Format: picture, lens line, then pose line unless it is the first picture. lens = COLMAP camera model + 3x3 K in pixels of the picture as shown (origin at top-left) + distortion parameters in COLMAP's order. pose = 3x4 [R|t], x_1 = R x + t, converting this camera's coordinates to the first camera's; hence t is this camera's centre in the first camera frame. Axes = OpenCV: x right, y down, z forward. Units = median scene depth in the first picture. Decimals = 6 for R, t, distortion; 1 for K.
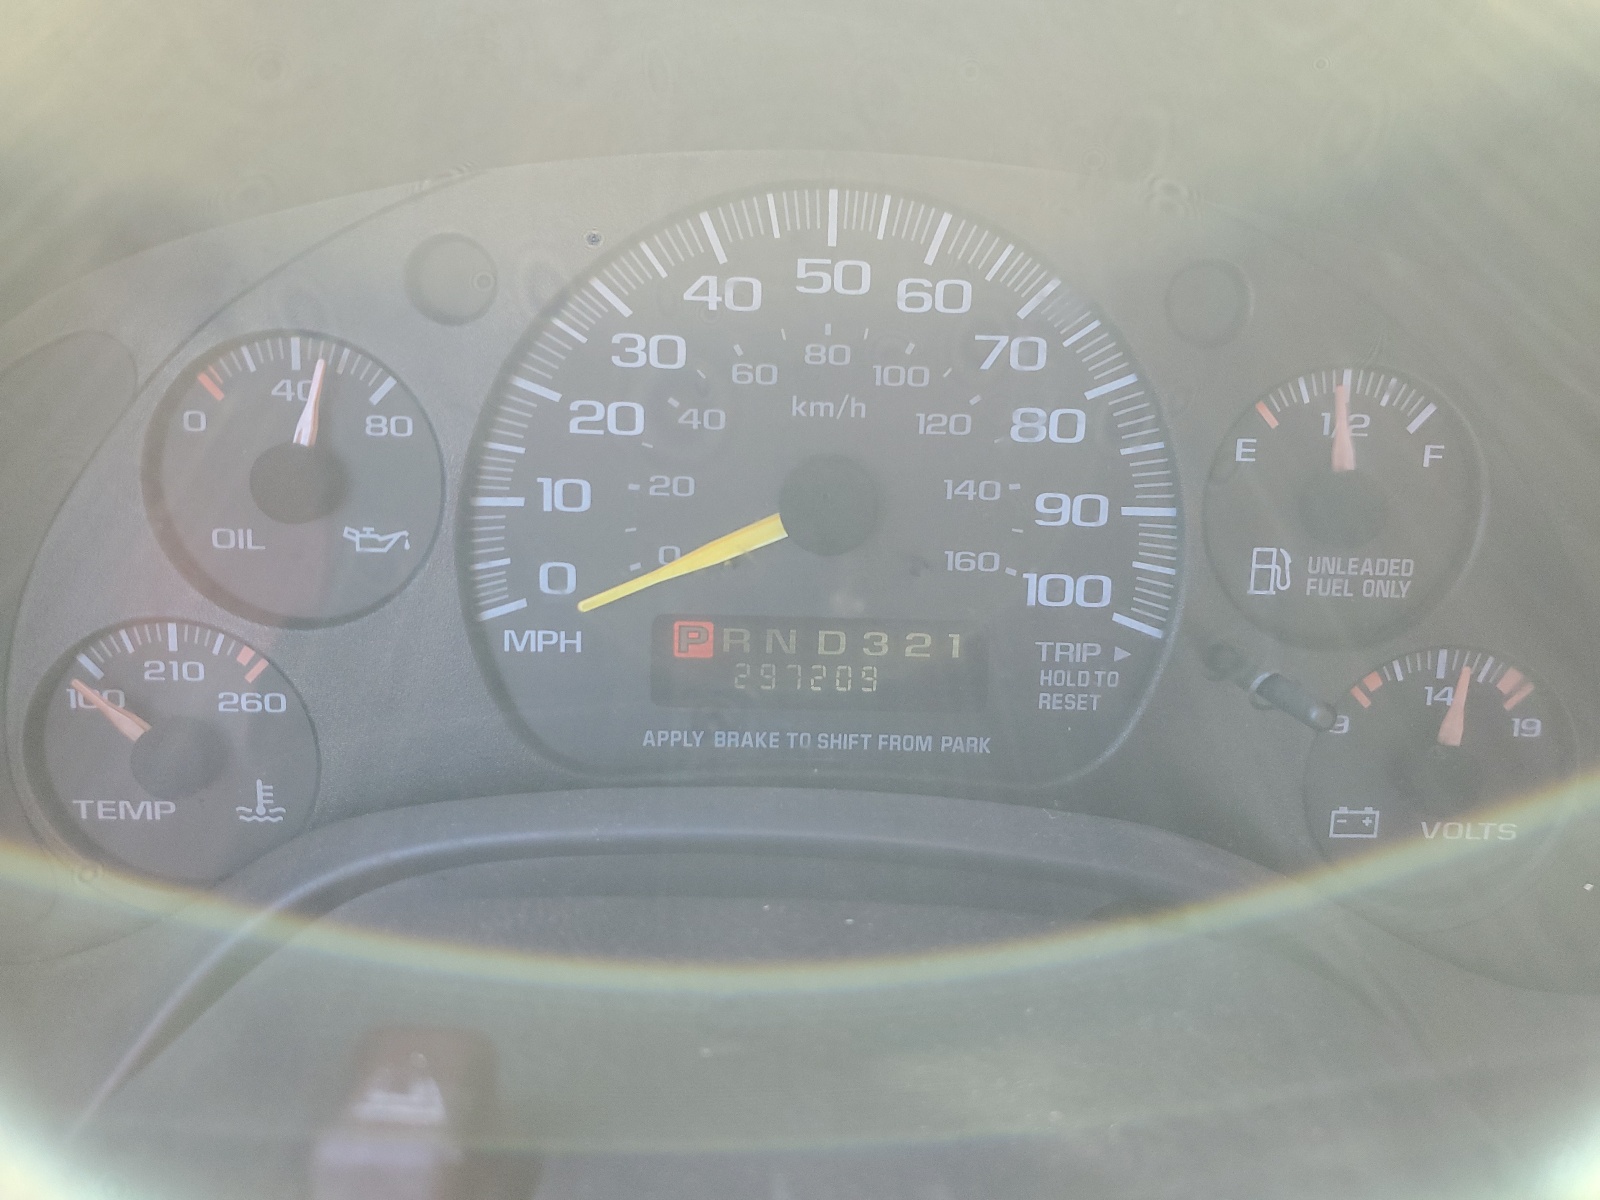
lens RADIAL K [[1198.3, 0, 798.0], [0, 1198.3, 595.7], [0, 0, 1]] dist [0.005095, 0.001394]
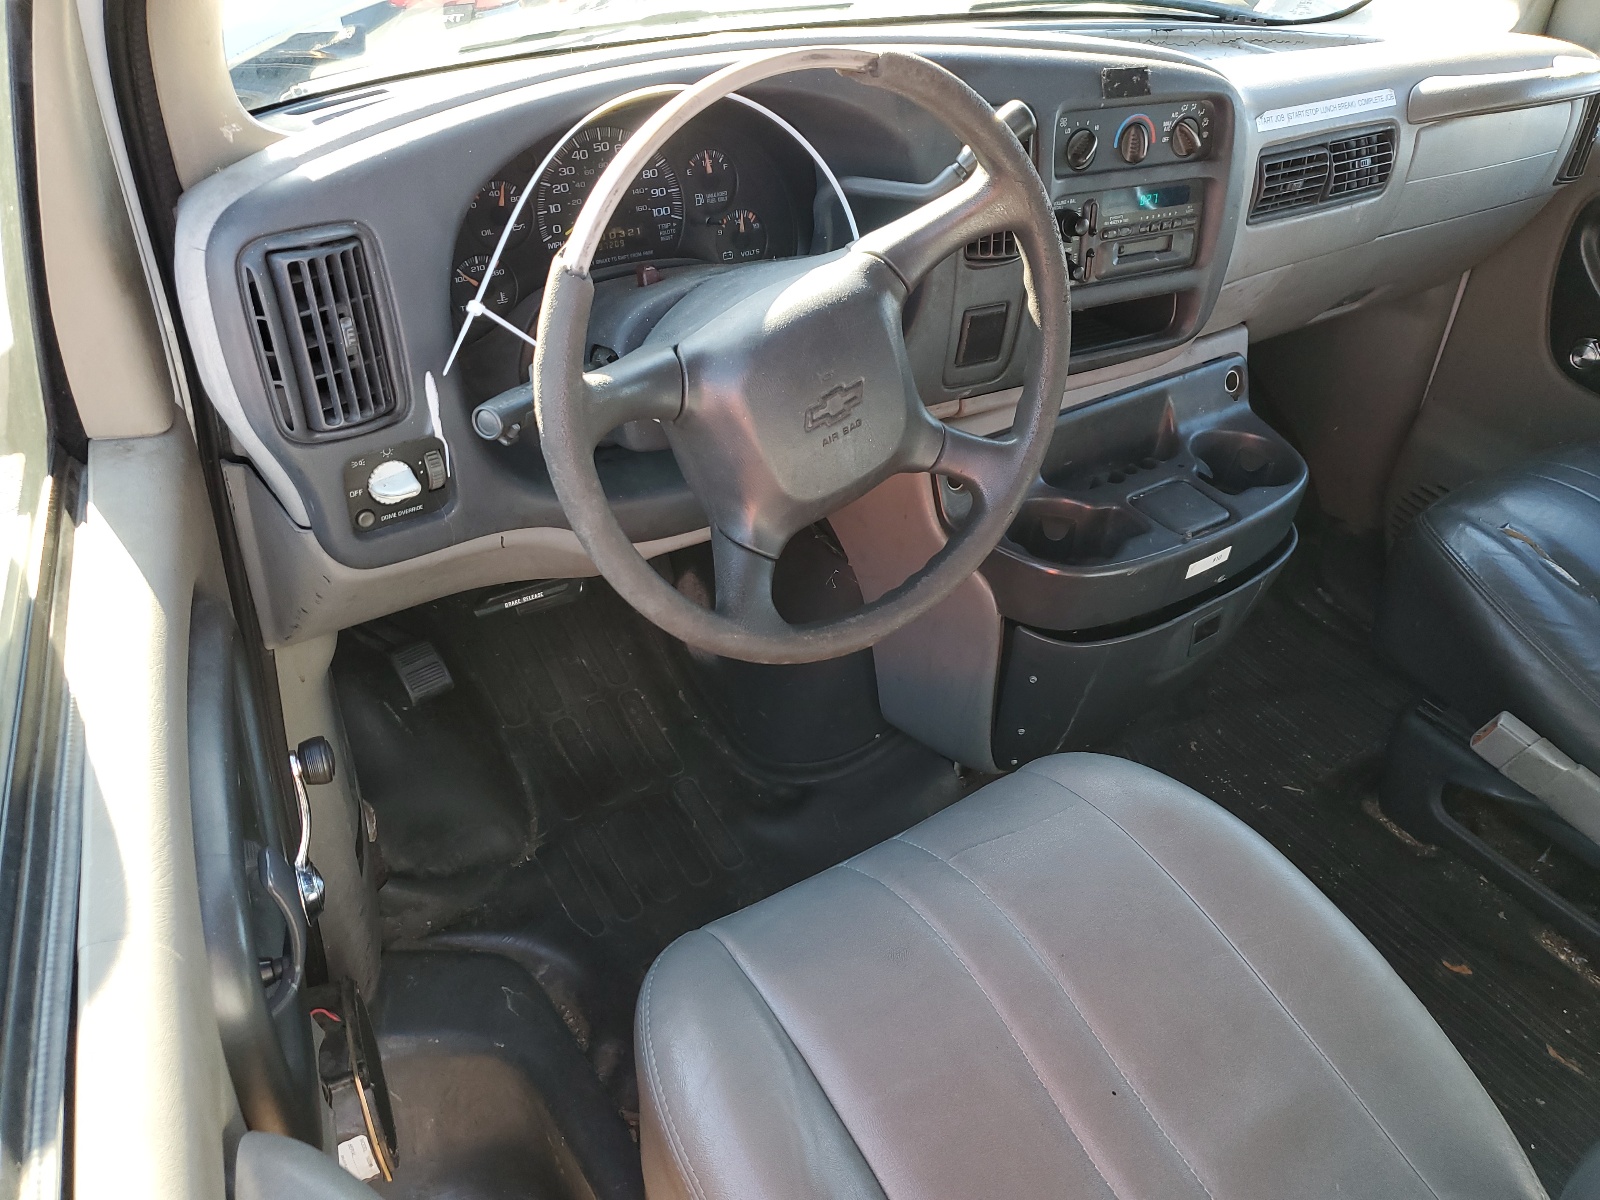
lens RADIAL K [[1198.3, 0, 797.8], [0, 1198.3, 601.9], [0, 0, 1]] dist [0.005095, 0.001394]
pose [[0.835240, -0.321440, 0.446151, -1.815149], [0.200705, 0.933584, 0.296882, 0.129818], [-0.511949, -0.158423, 0.844281, -3.268074]]
